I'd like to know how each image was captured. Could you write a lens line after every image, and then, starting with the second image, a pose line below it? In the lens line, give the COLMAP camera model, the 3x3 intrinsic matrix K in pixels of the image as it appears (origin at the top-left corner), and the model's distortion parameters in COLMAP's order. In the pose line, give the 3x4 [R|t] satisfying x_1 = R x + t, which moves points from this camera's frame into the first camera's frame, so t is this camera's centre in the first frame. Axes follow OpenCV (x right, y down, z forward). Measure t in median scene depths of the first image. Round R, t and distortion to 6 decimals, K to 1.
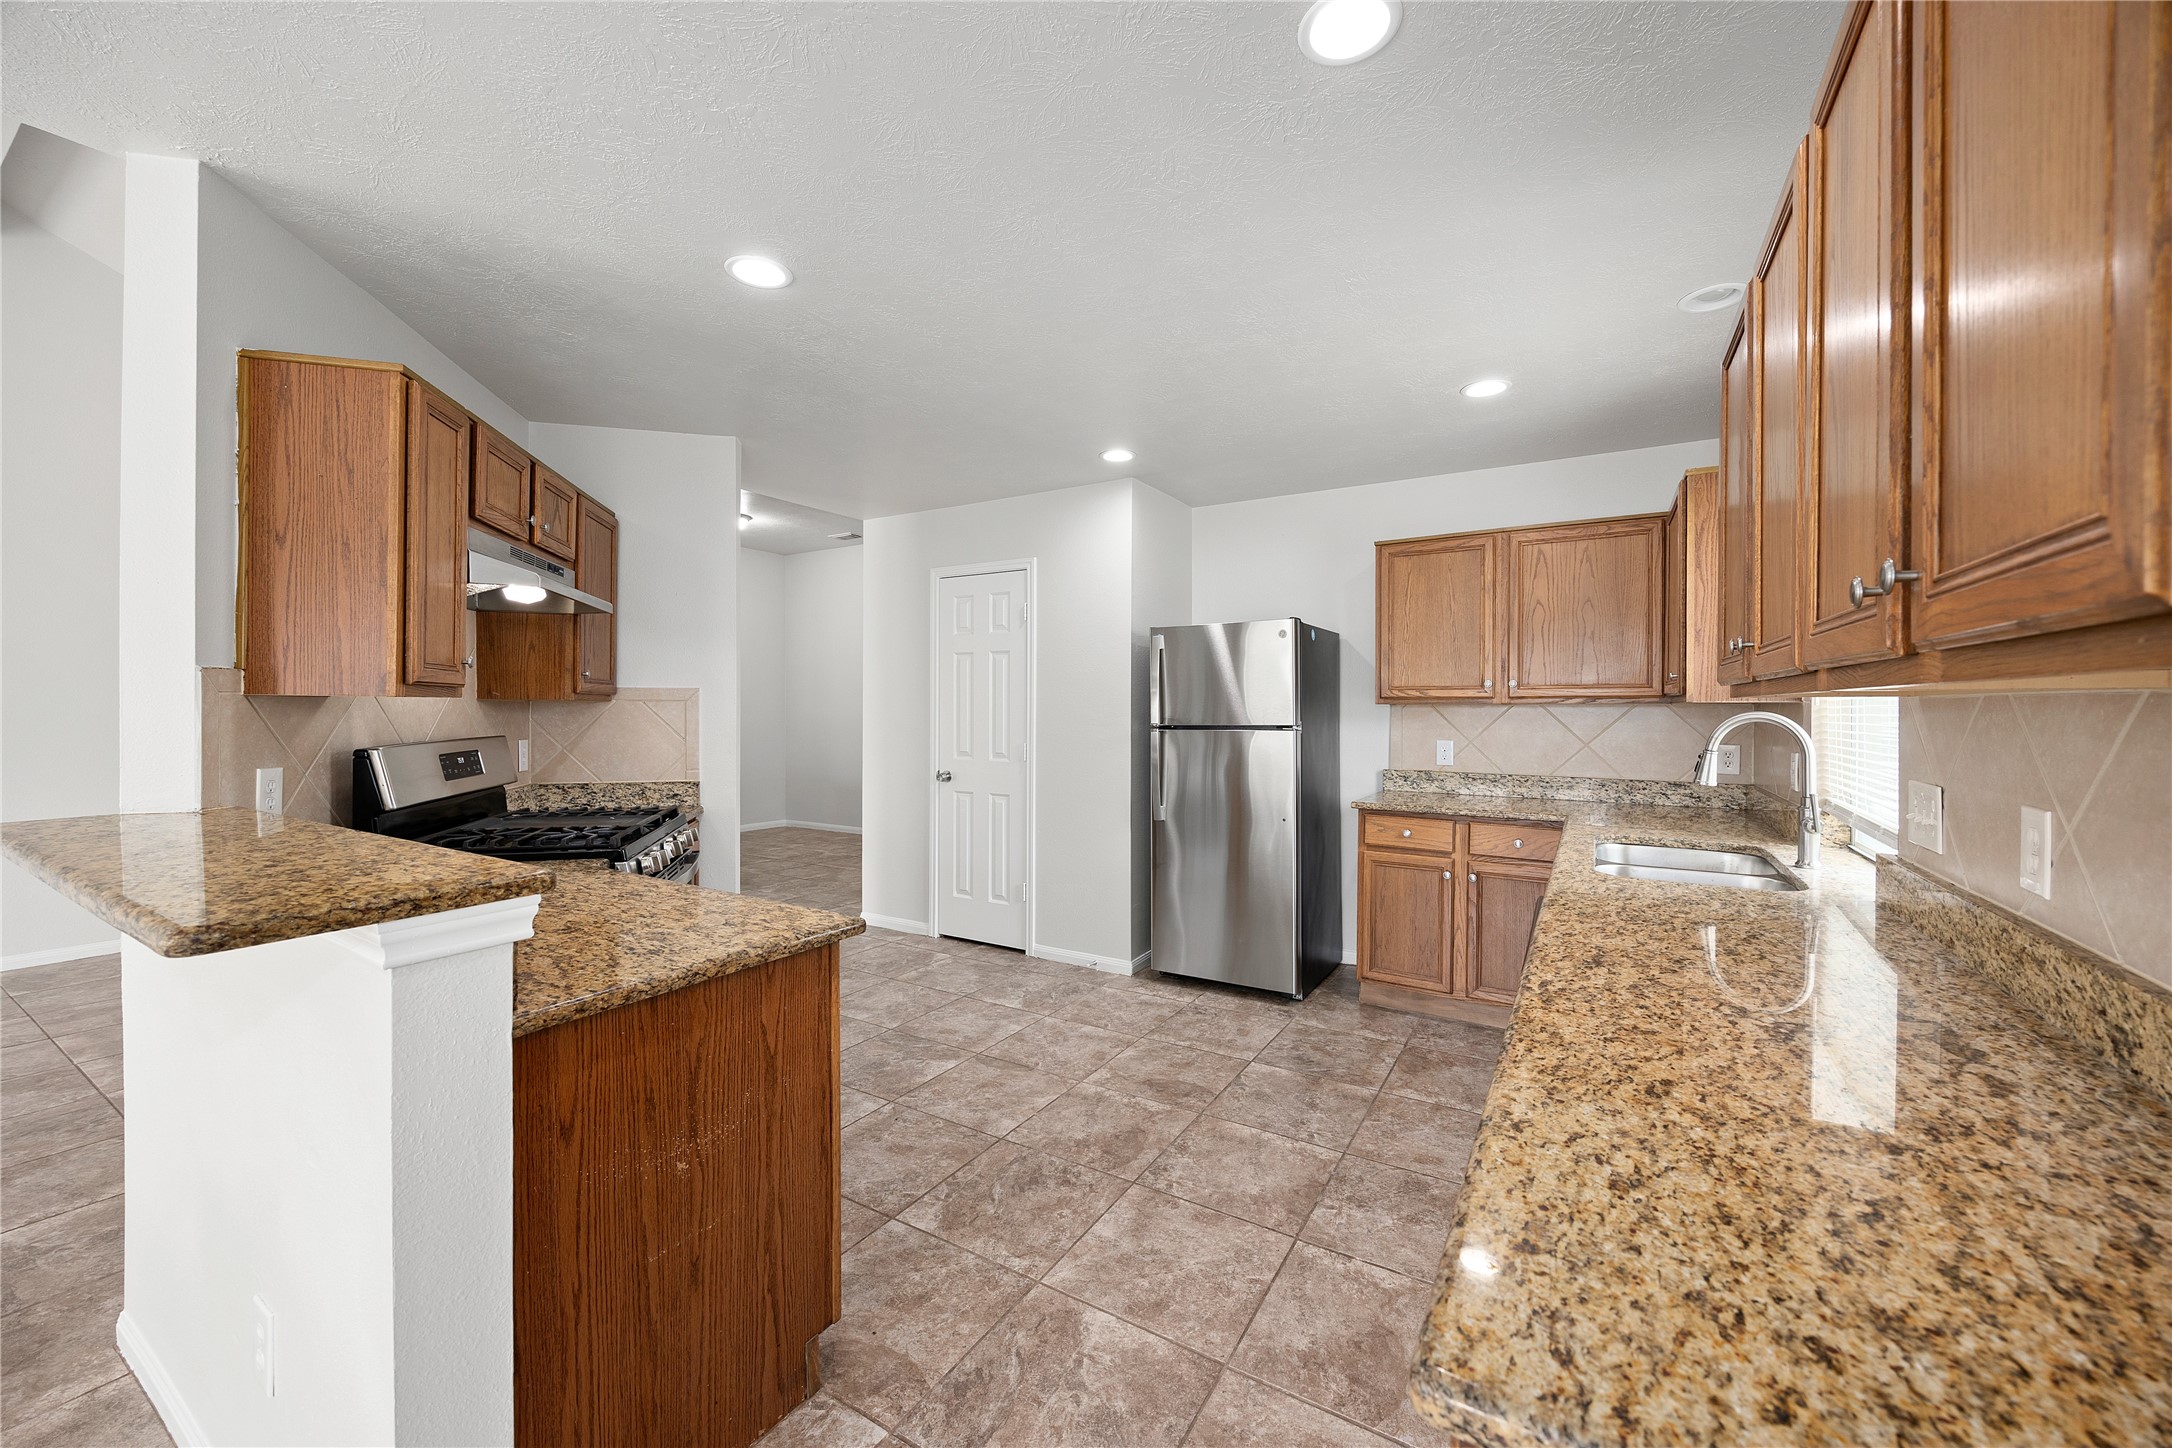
lens RADIAL K [[828.8, 0, 1091.1], [0, 828.8, 710.6], [0, 0, 1]] dist [-0.001668, -0.000030]
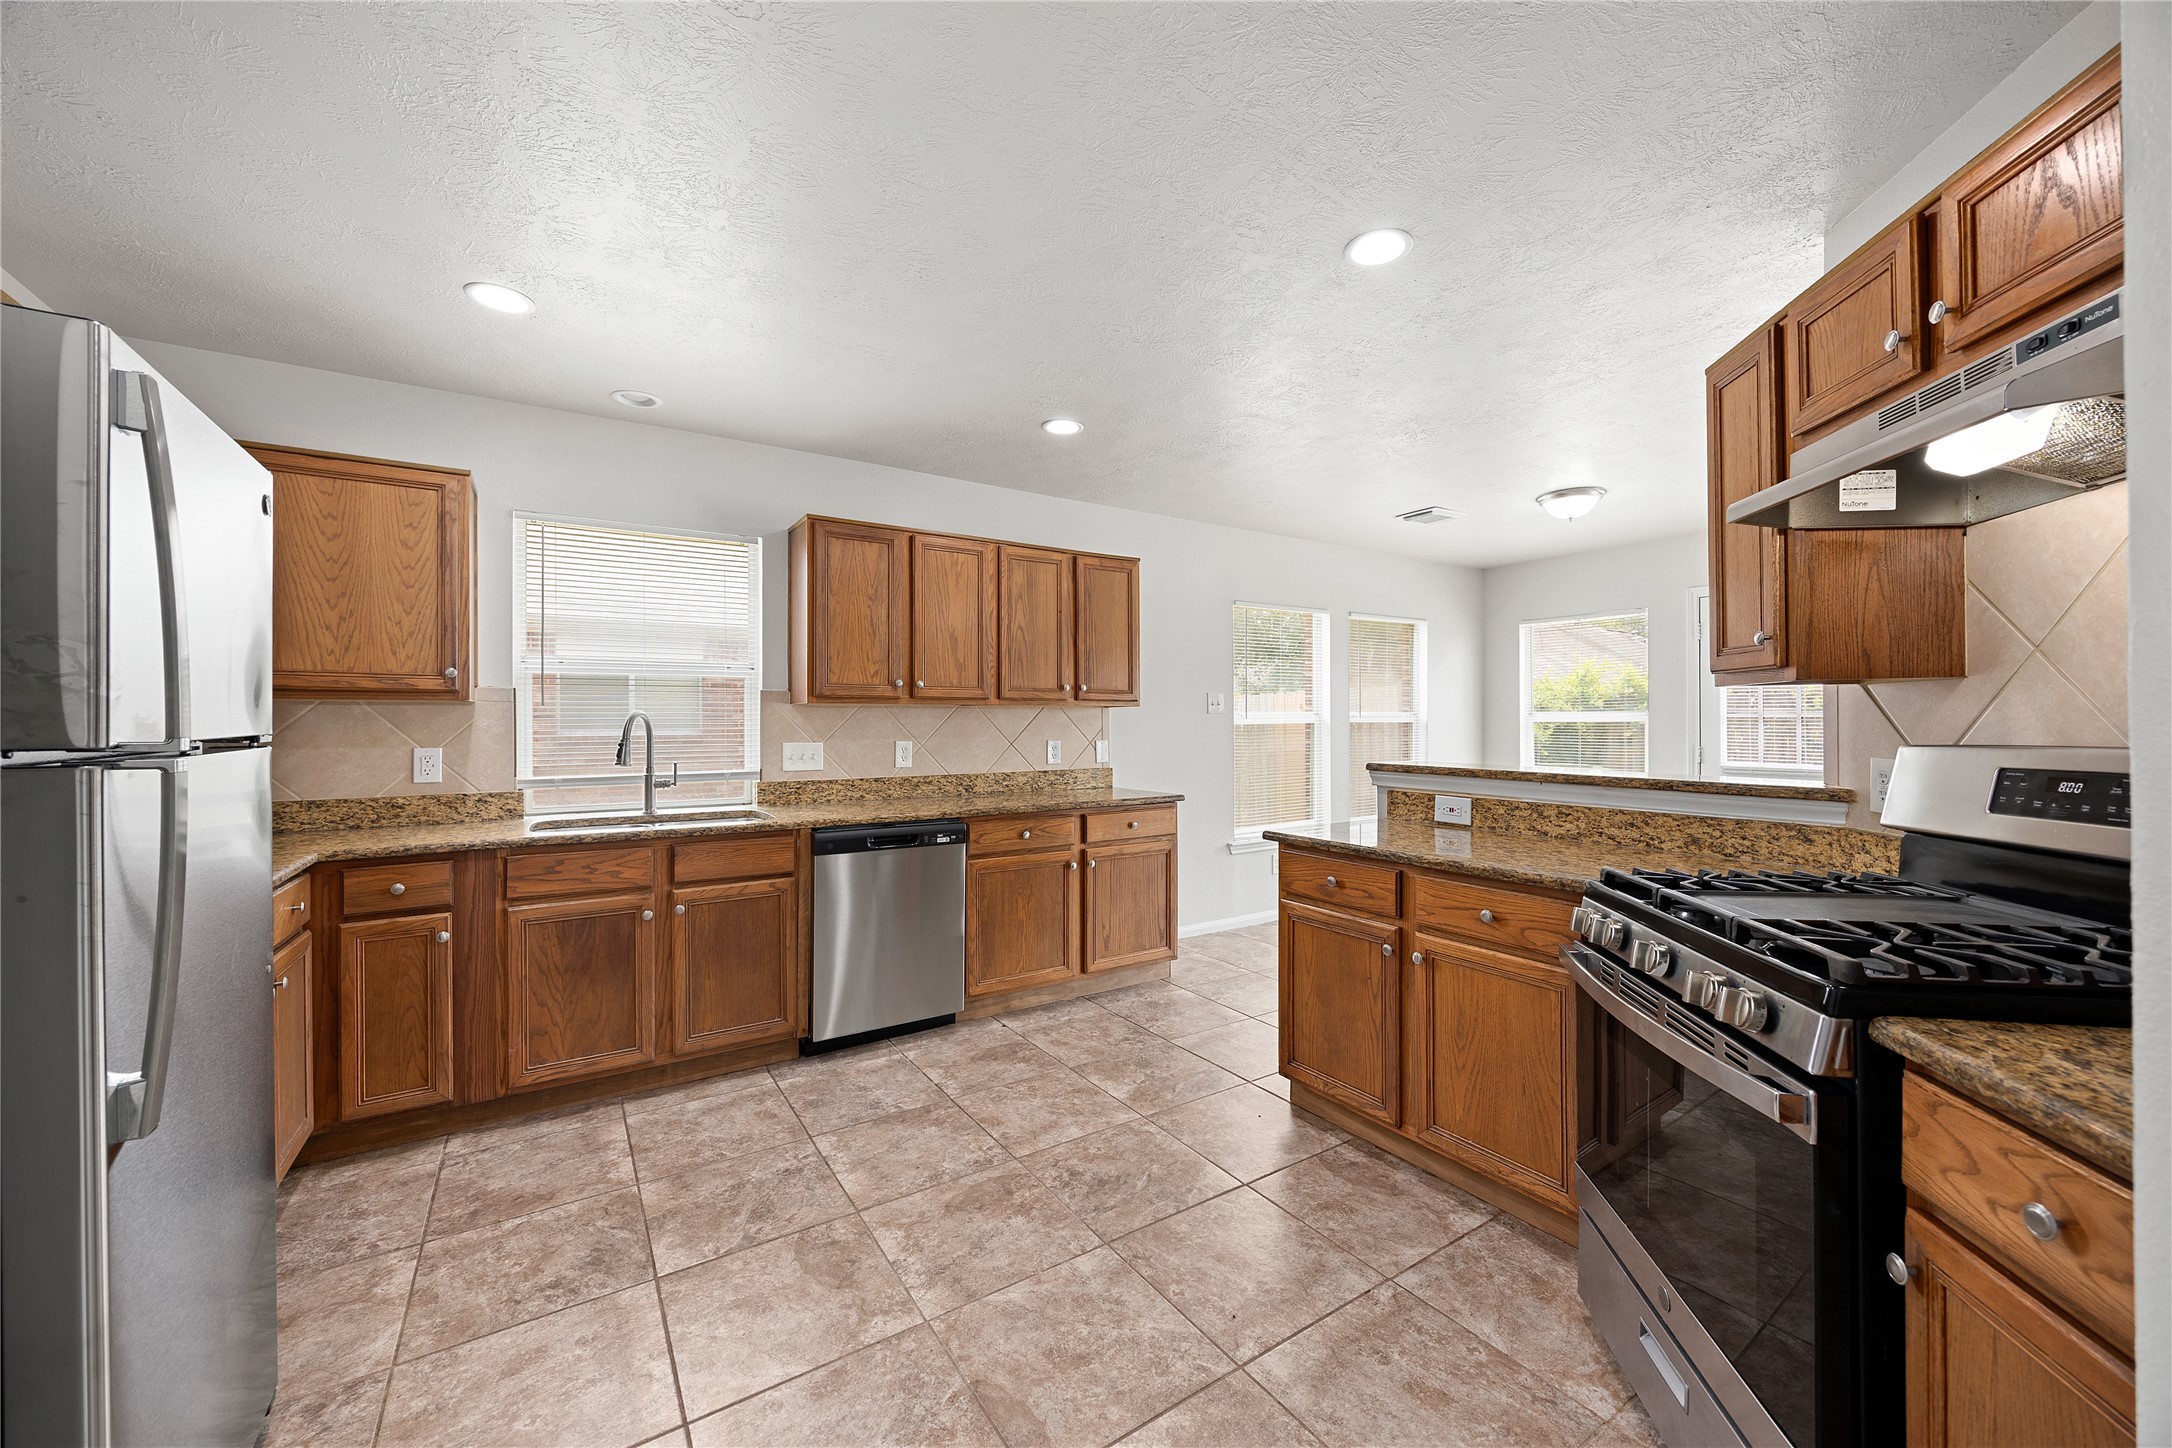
lens RADIAL K [[822.8, 0, 1094.0], [0, 822.8, 720.2], [0, 0, 1]] dist [-0.003838, -0.000128]
pose [[-0.906965, 0.002438, 0.421199, -0.309268], [0.002907, 0.999996, 0.000472, 0.012836], [-0.421196, 0.001652, -0.906968, 1.240512]]
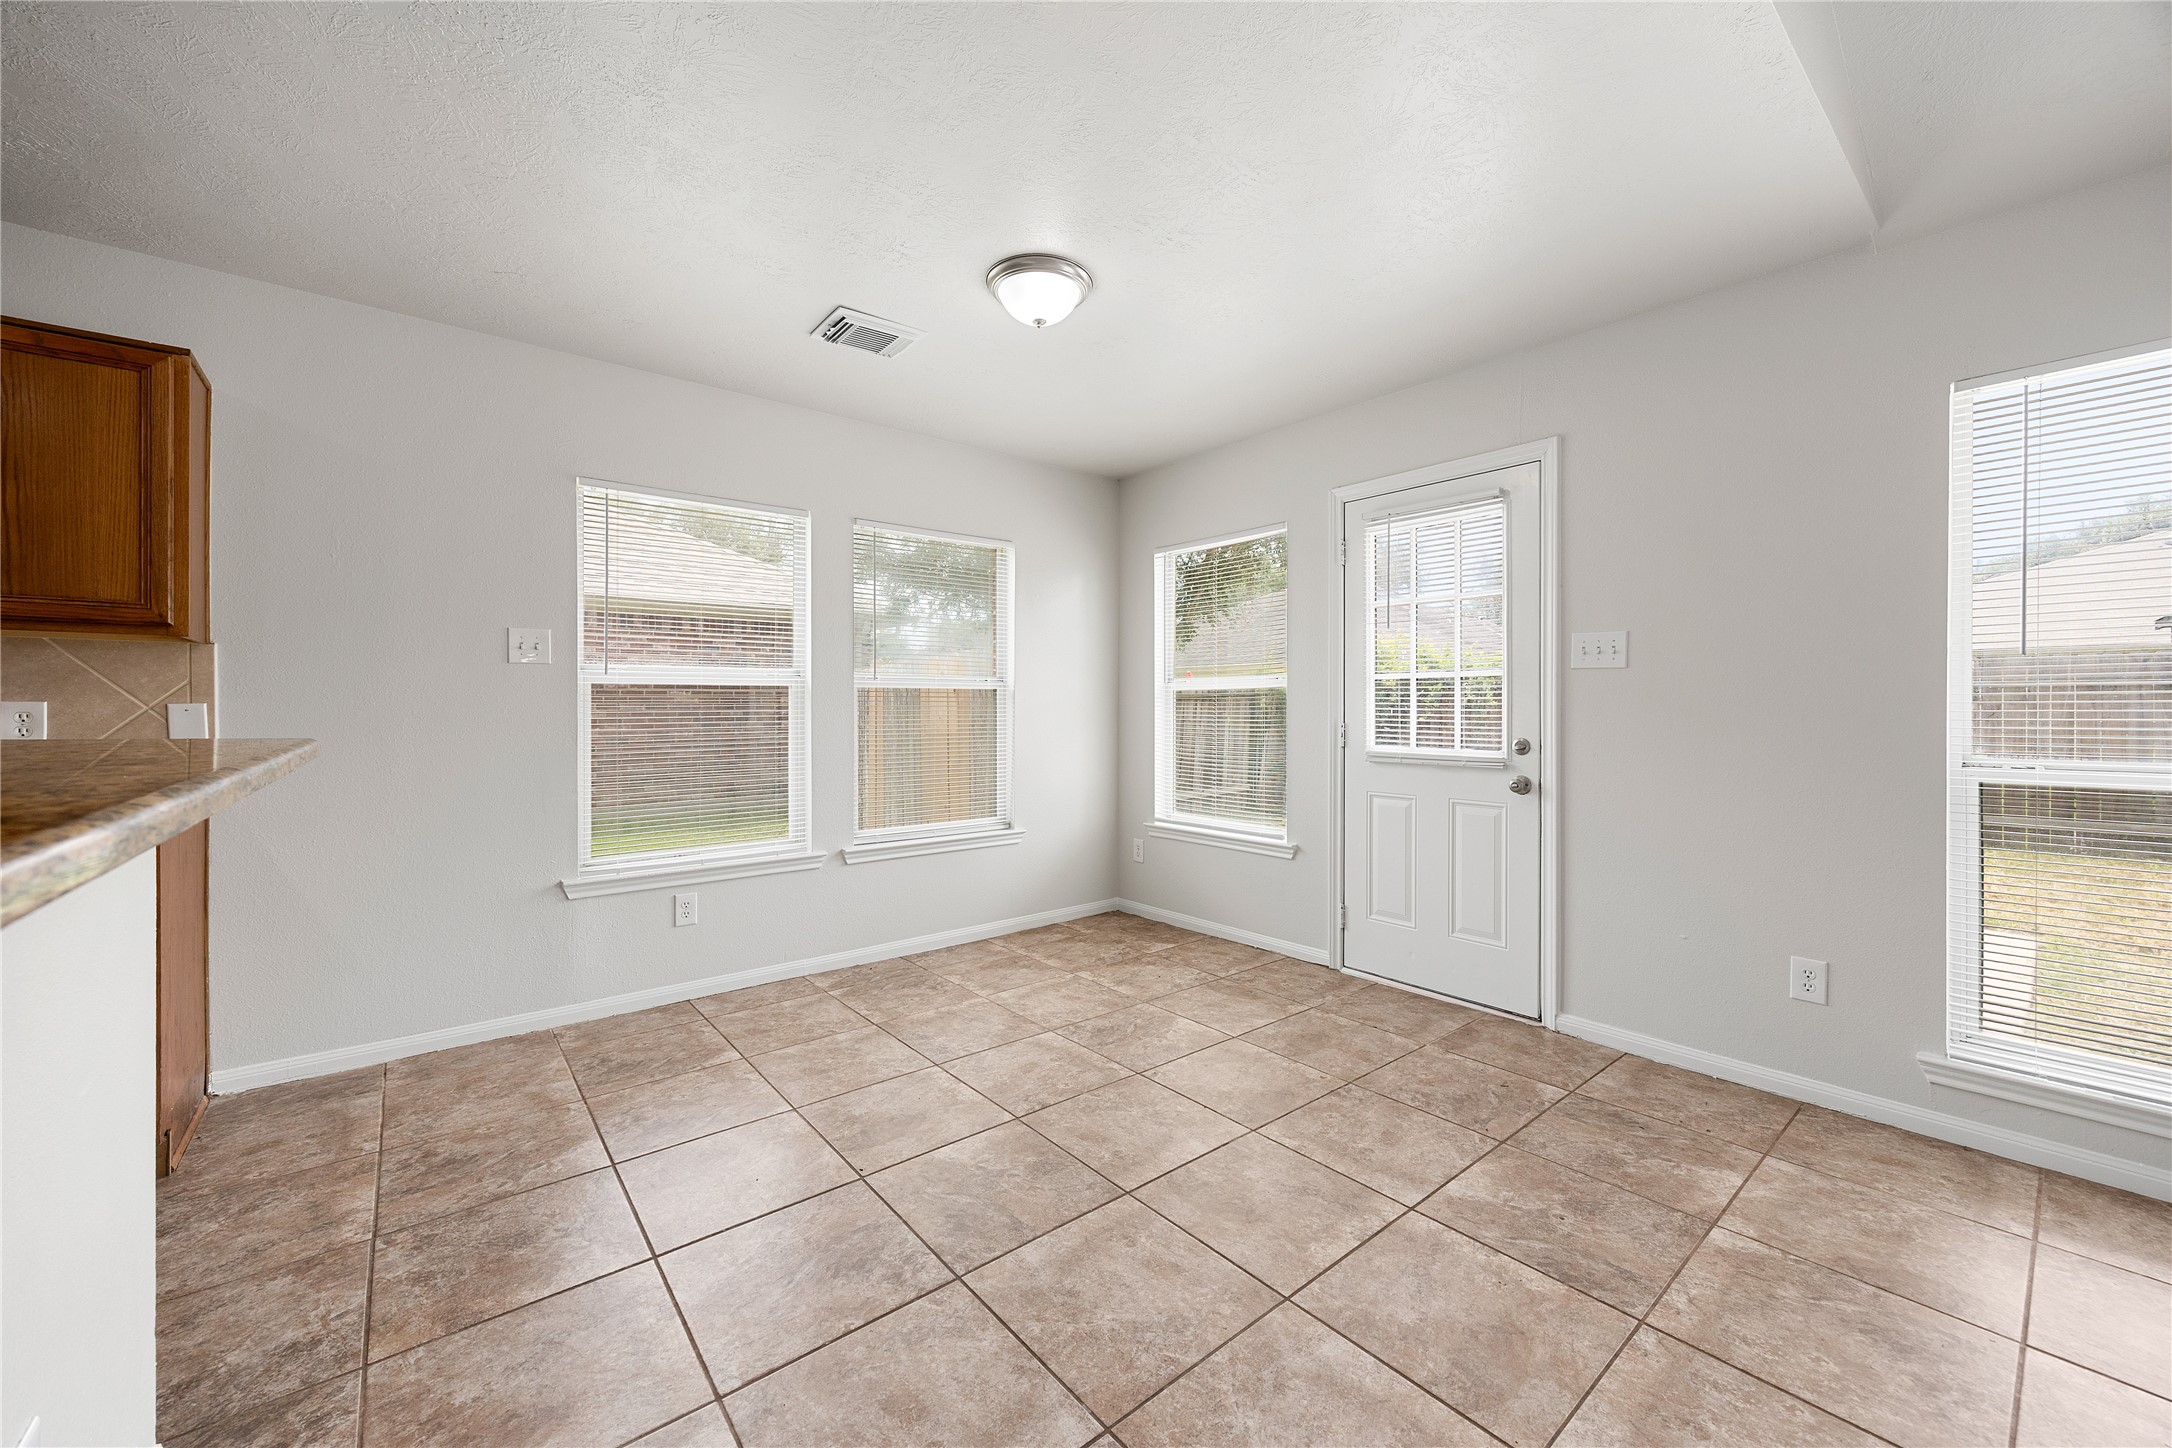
lens RADIAL K [[828.8, 0, 1091.1], [0, 828.8, 710.6], [0, 0, 1]] dist [-0.001668, -0.000030]
pose [[-0.946852, -0.002037, 0.321664, -0.720050], [-0.000720, 0.999991, 0.004213, 0.045501], [-0.321669, 0.003758, -0.946845, 0.478046]]
